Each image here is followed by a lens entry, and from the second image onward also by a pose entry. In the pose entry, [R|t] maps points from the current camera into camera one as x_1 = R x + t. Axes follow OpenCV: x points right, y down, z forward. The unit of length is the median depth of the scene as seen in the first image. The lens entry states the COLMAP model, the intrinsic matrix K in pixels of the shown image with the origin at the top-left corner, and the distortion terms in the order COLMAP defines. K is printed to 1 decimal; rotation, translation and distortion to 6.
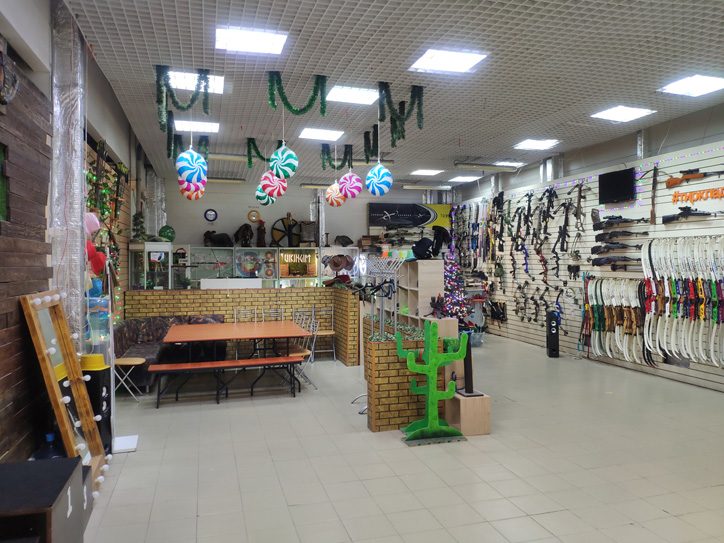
lens RADIAL K [[553.2, 0, 362.0], [0, 553.2, 271.5], [0, 0, 1]] dist [0.127422, -0.275359]
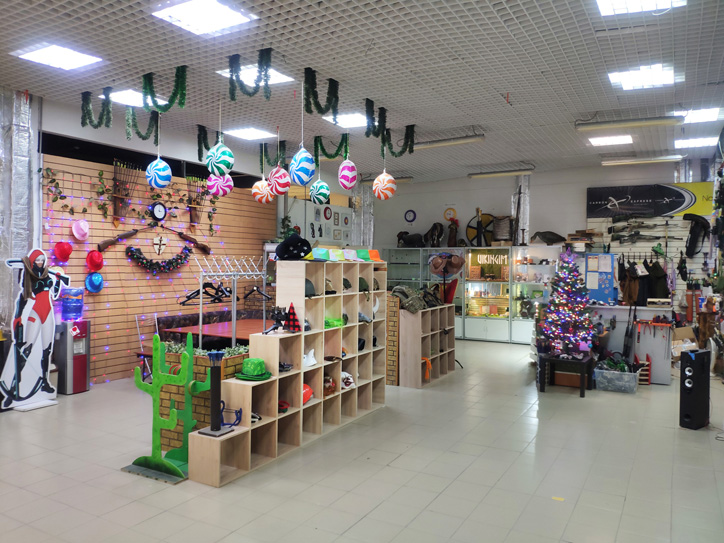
lens RADIAL K [[553.2, 0, 362.0], [0, 553.2, 271.5], [0, 0, 1]] dist [0.127422, -0.275359]
pose [[0.706286, 0.022425, -0.707571, 0.528048], [-0.024219, 0.999678, 0.007508, -0.009243], [0.707512, 0.011834, 0.706602, 0.345879]]
